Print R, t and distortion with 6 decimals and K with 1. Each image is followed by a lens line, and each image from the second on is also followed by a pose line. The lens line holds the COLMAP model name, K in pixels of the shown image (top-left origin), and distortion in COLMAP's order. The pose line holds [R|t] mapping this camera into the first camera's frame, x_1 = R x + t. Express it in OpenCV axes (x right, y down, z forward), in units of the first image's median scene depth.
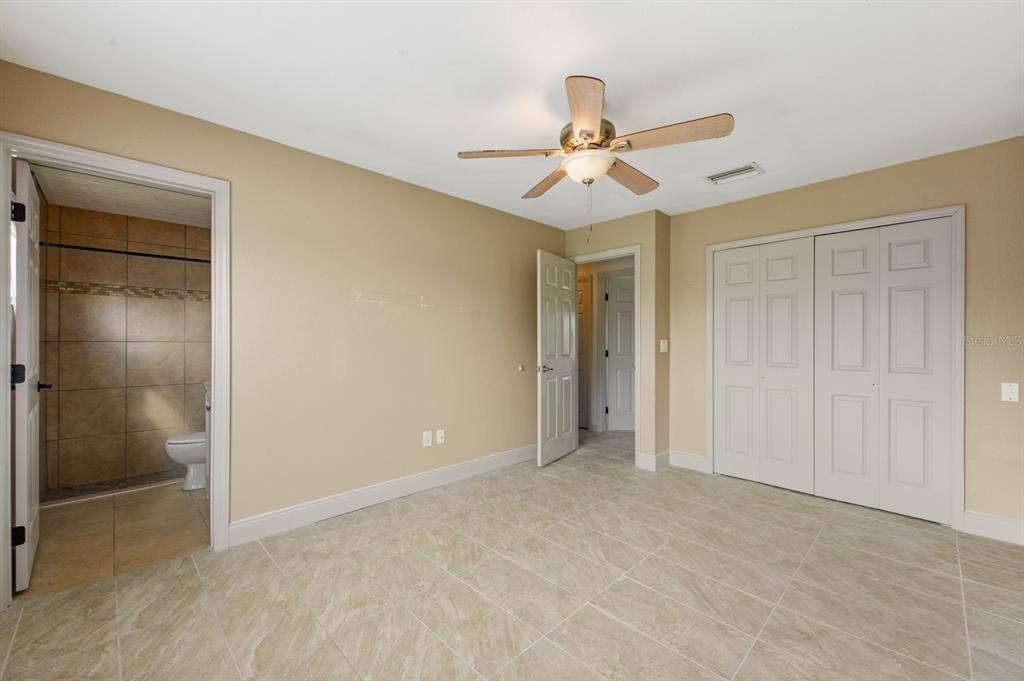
lens RADIAL K [[410.6, 0, 516.3], [0, 410.6, 340.4], [0, 0, 1]] dist [0.012662, -0.001351]
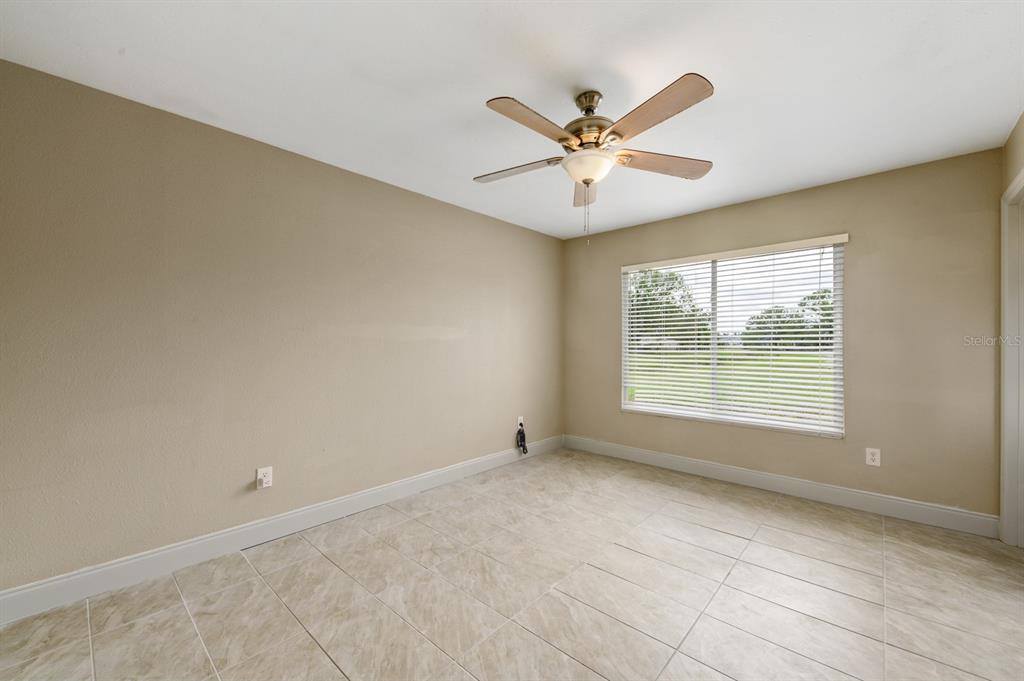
lens RADIAL K [[410.6, 0, 512.1], [0, 410.6, 343.3], [0, 0, 1]] dist [0.012662, -0.001351]
pose [[-0.998975, -0.004216, -0.045071, 0.394473], [-0.003808, 0.999951, -0.009132, 0.005483], [0.045107, -0.008951, -0.998942, 1.950368]]
